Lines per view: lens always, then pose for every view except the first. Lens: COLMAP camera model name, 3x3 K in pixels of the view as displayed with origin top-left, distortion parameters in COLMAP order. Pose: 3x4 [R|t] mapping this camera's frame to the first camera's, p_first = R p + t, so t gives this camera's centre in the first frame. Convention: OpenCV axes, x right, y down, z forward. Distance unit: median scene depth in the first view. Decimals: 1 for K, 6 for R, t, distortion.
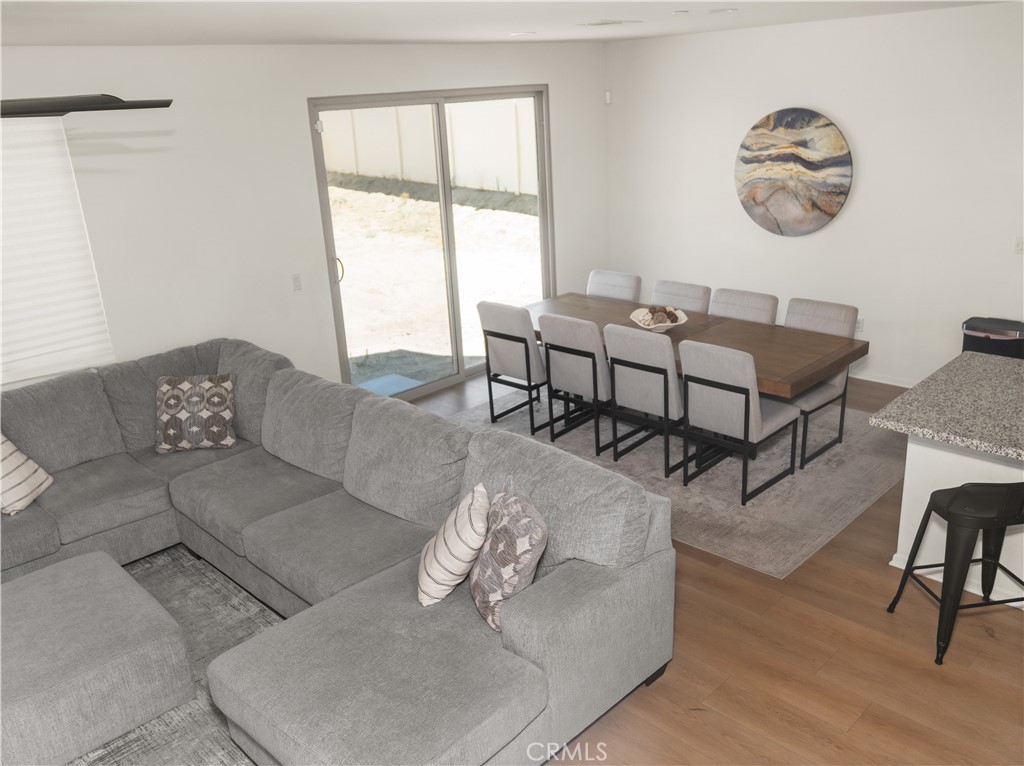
lens RADIAL K [[851.3, 0, 512.0], [0, 851.3, 383.0], [0, 0, 1]] dist [-0.004527, -0.000376]
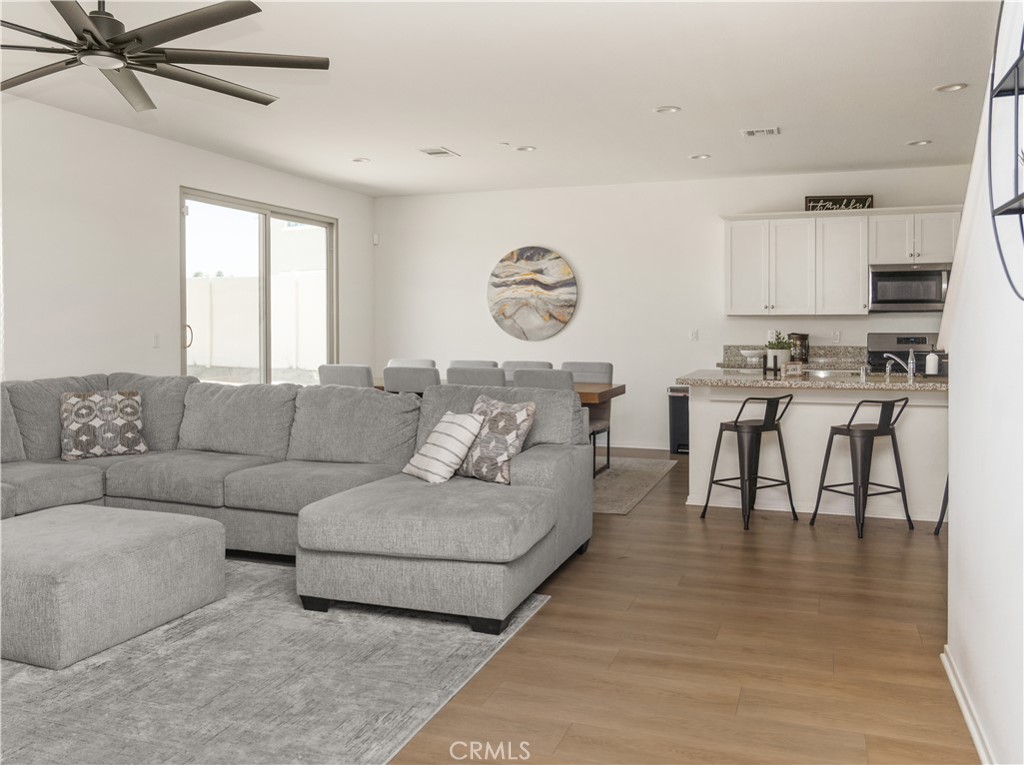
lens RADIAL K [[872.9, 0, 510.2], [0, 872.9, 344.7], [0, 0, 1]] dist [-0.008277, -0.001933]
pose [[0.899907, 0.043210, 0.433936, -0.318240], [0.096834, 0.950435, -0.295458, 0.251095], [-0.425194, 0.307905, 0.851119, -0.131770]]
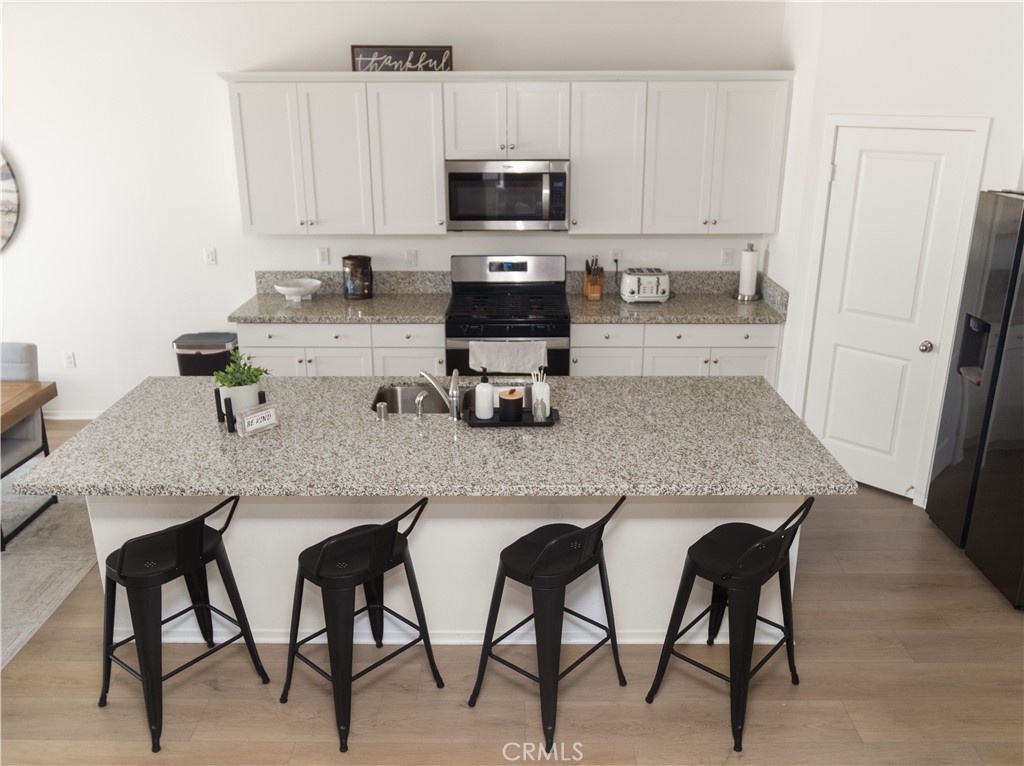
lens RADIAL K [[851.3, 0, 512.0], [0, 851.3, 383.0], [0, 0, 1]] dist [-0.004527, -0.000376]
pose [[0.706660, -0.176531, 0.685177, 0.137375], [0.194305, 0.979563, 0.051981, -0.002421], [-0.680350, 0.096401, 0.726519, 0.062729]]
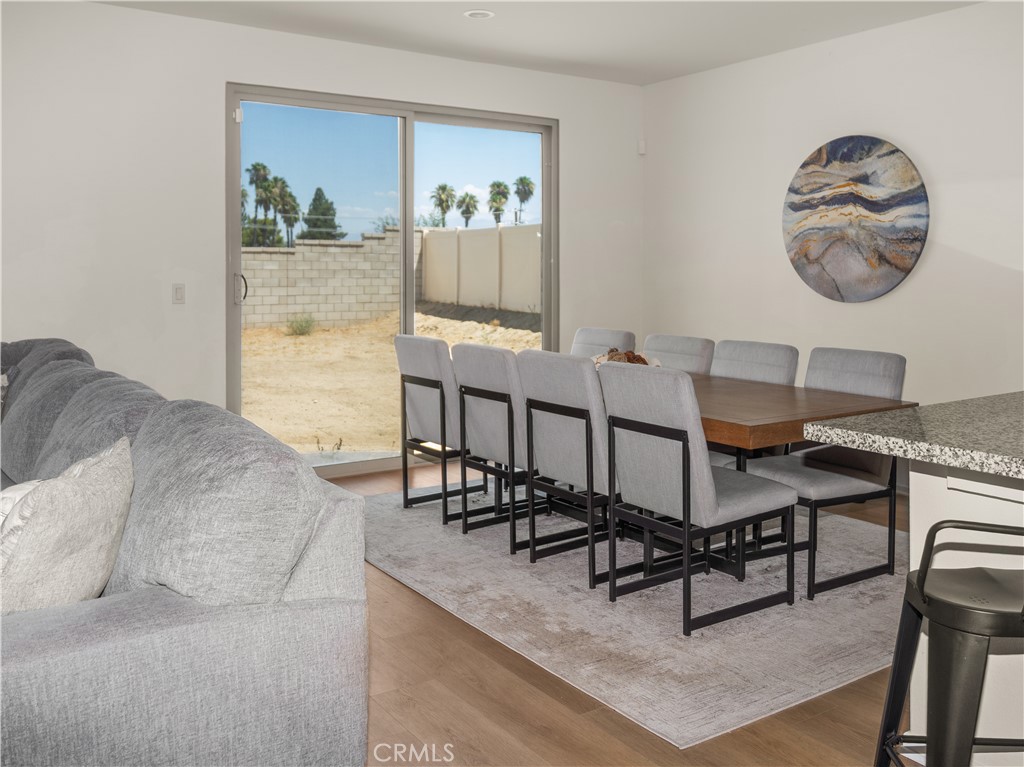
lens RADIAL K [[919.3, 0, 513.0], [0, 919.3, 283.3], [0, 0, 1]] dist [-0.008453, -0.004469]
pose [[0.981150, 0.057529, -0.184488, 0.206635], [-0.112166, 0.946929, -0.301239, 0.094003], [0.157367, 0.316253, 0.935532, 0.232321]]
